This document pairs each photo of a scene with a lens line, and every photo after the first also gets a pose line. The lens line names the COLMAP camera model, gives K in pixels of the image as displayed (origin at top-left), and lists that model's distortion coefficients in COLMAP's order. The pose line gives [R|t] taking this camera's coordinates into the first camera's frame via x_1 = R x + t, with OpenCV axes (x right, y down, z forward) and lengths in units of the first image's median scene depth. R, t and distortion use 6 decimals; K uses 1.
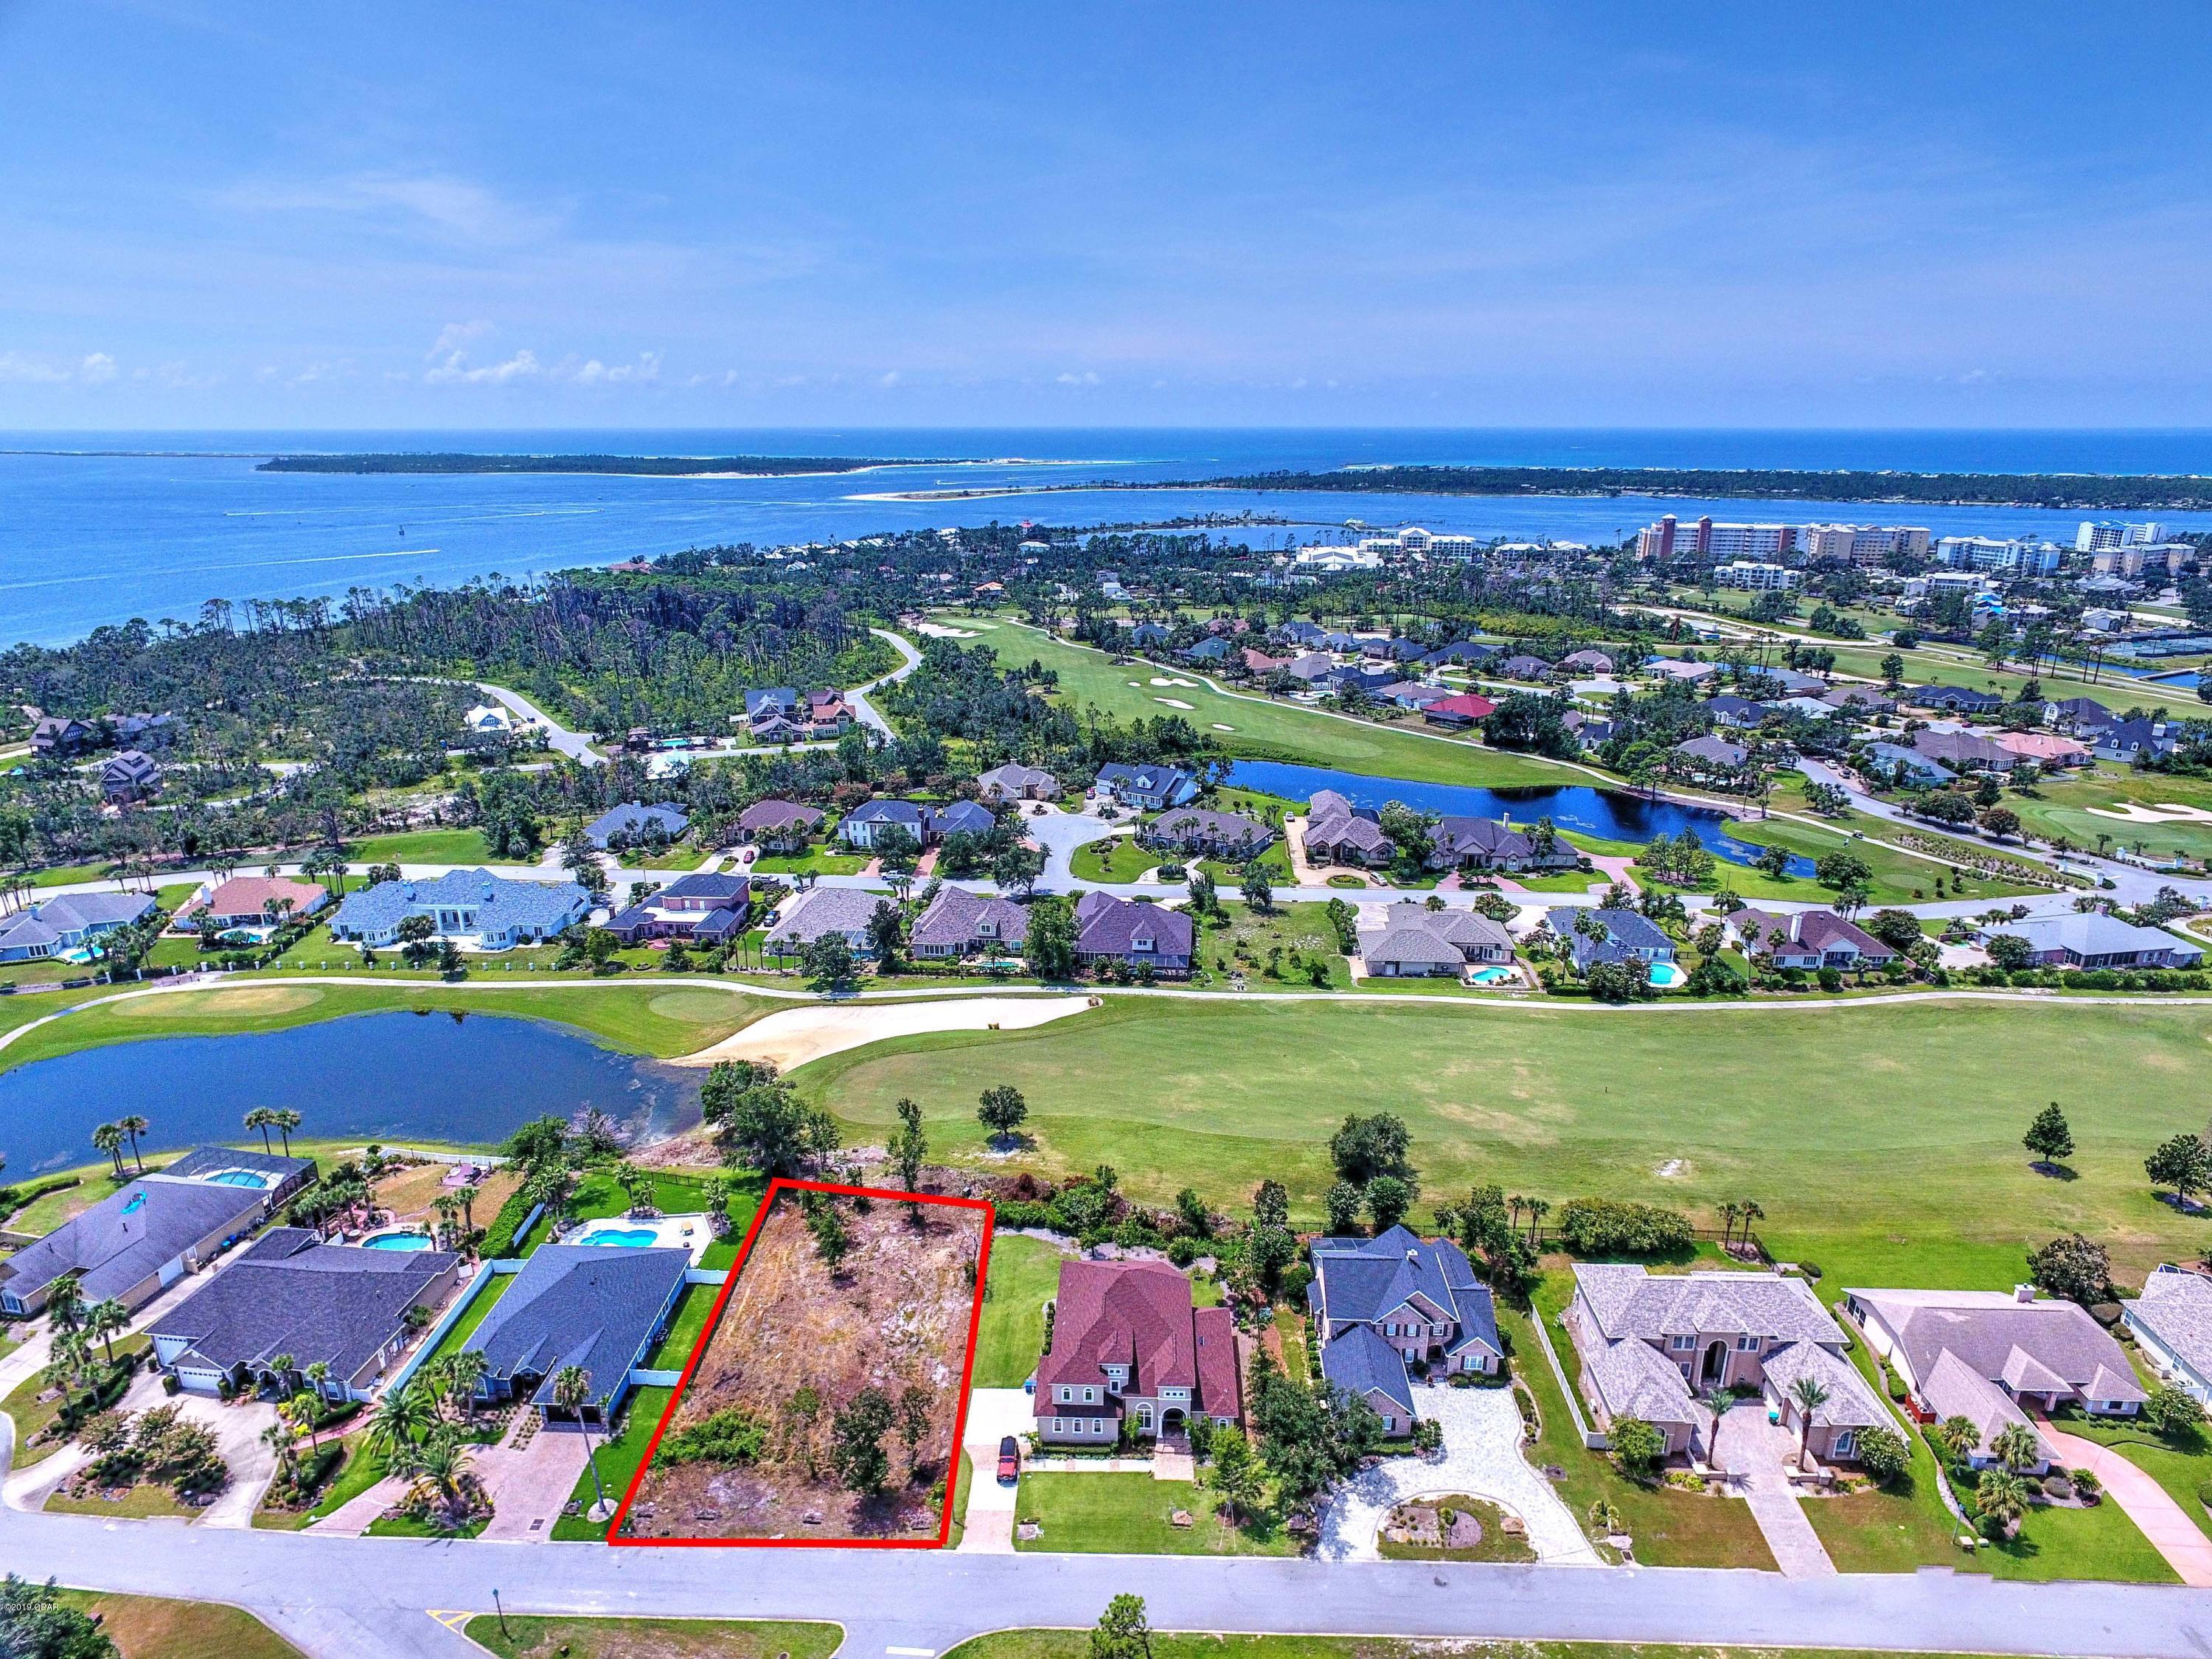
lens RADIAL K [[1310.6, 0, 1105.8], [0, 1310.6, 816.5], [0, 0, 1]] dist [-0.007414, 0.012269]
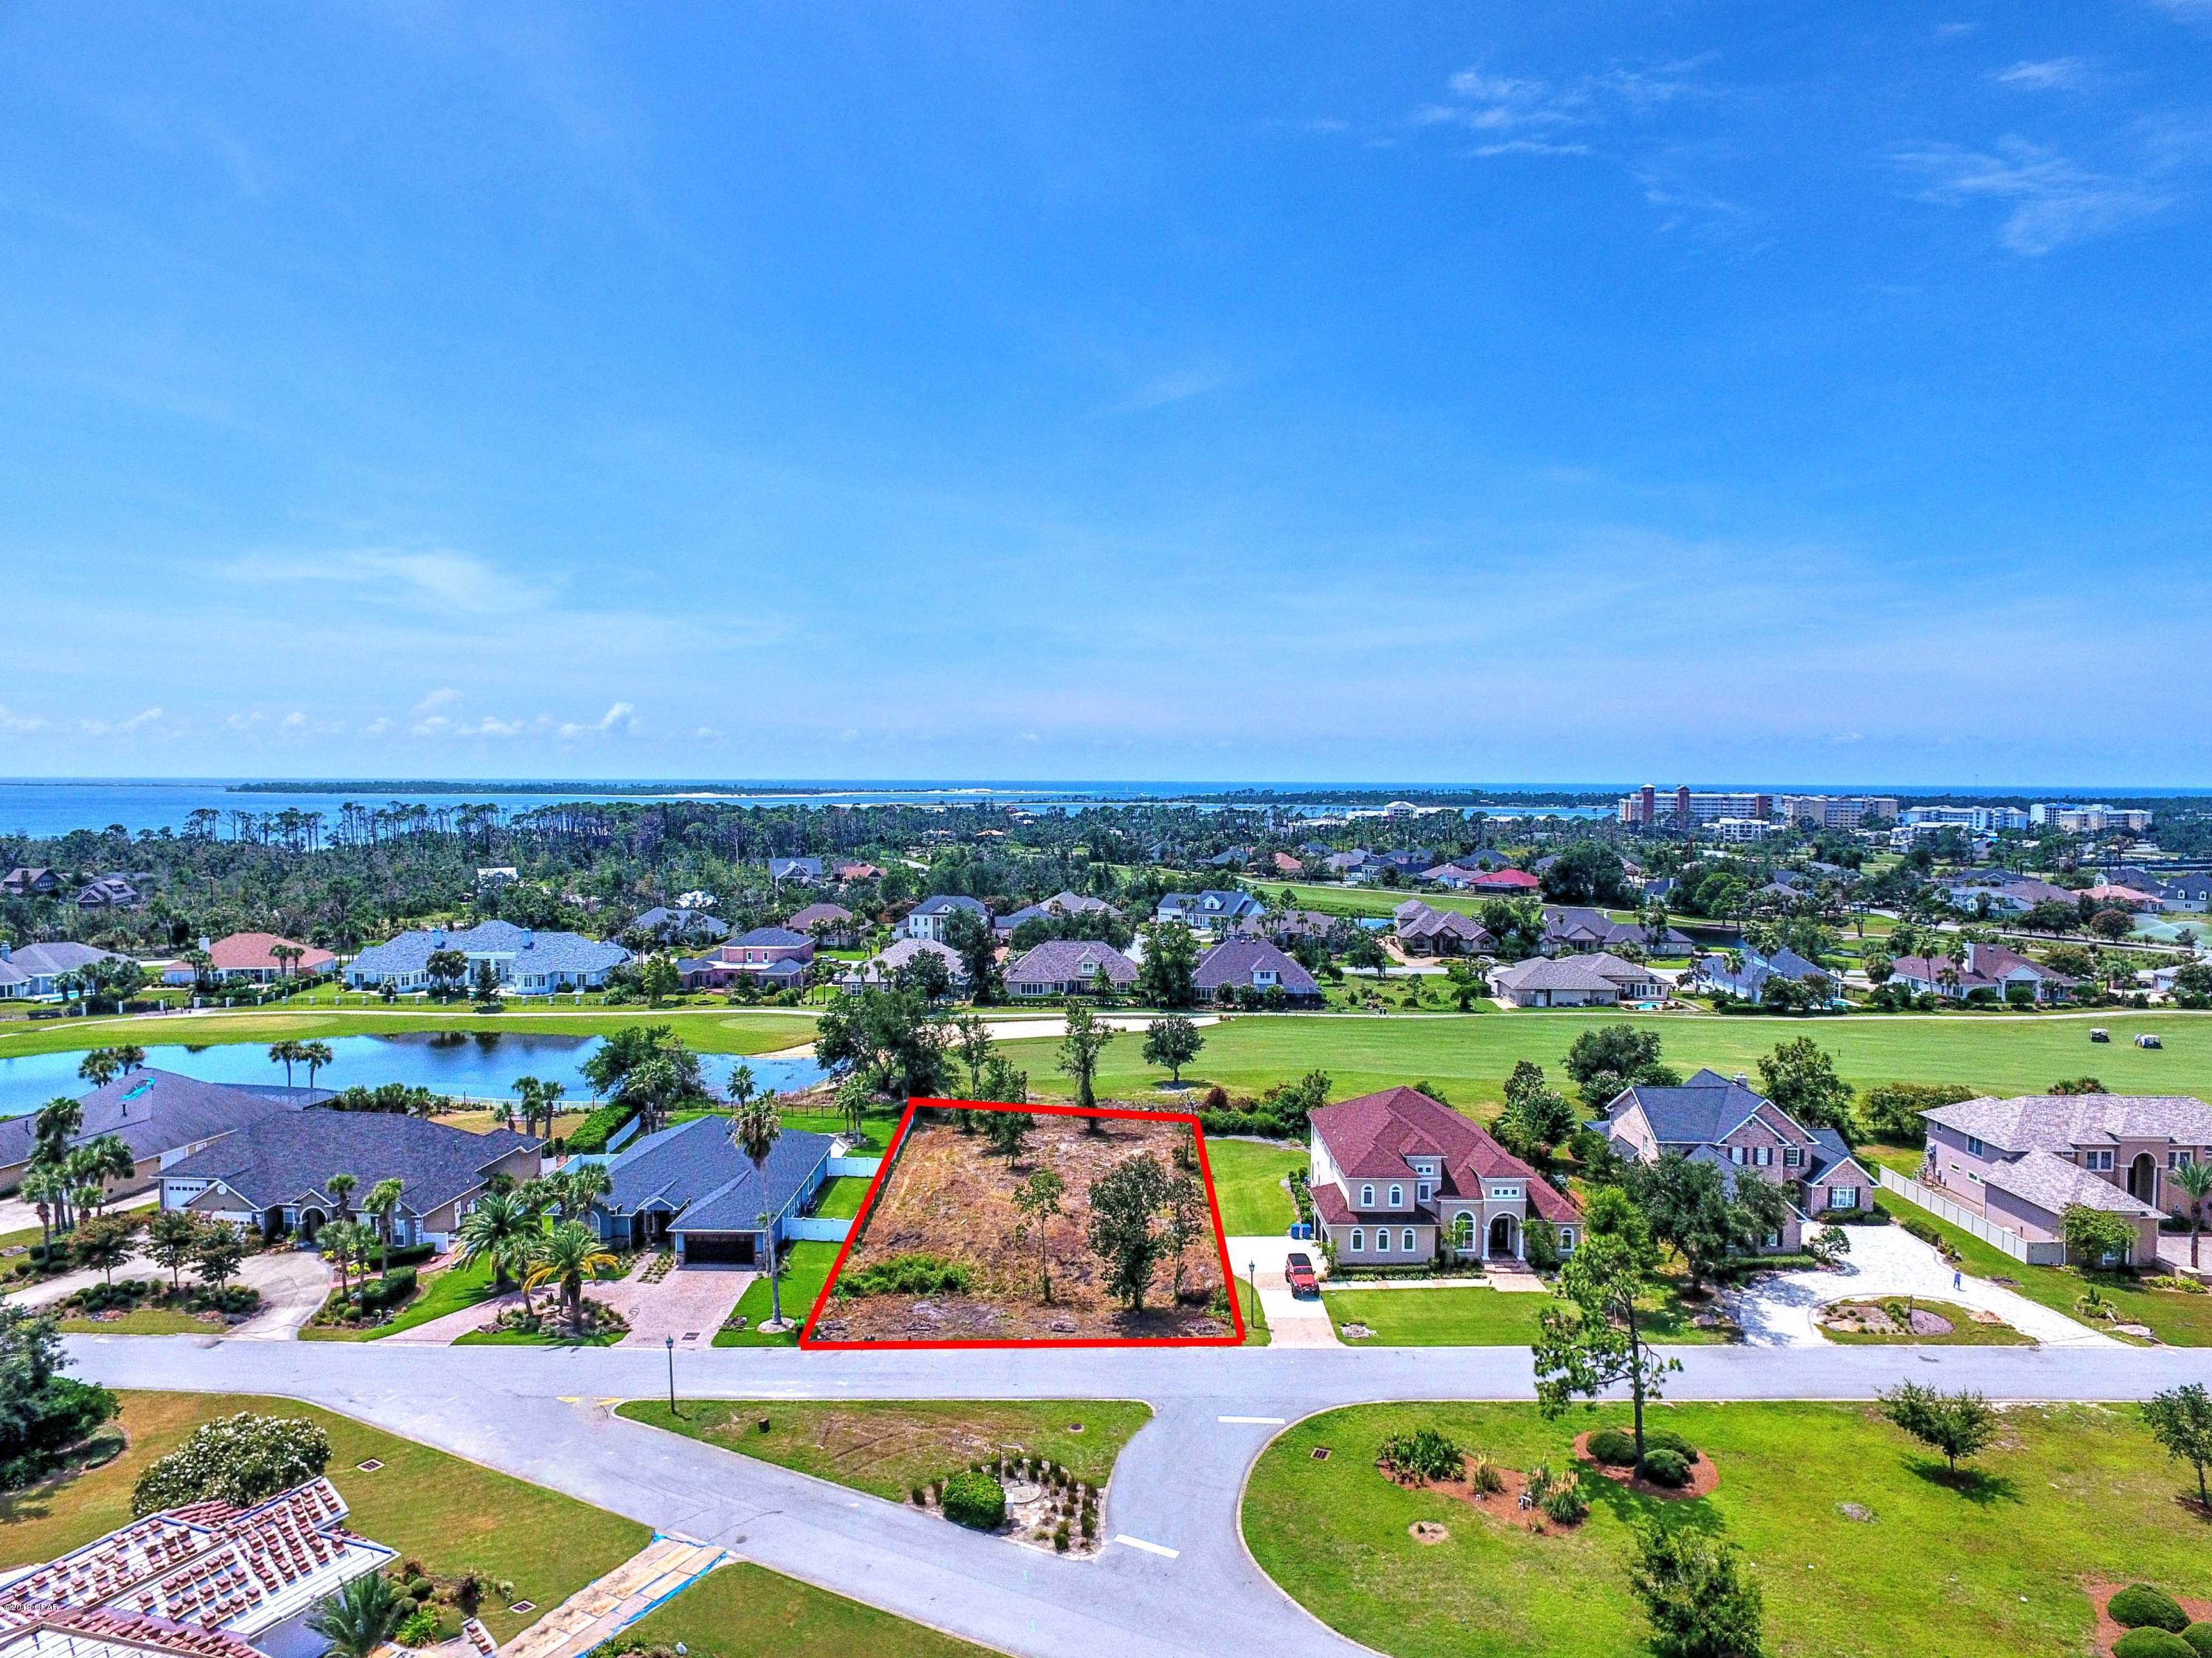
lens RADIAL K [[1310.5, 0, 1101.6], [0, 1310.5, 831.8], [0, 0, 1]] dist [-0.007414, 0.012269]
pose [[0.999278, 0.006468, 0.037430, -0.115467], [0.003502, 0.965515, -0.260323, 0.228052], [-0.037823, 0.260267, 0.964796, 0.101544]]
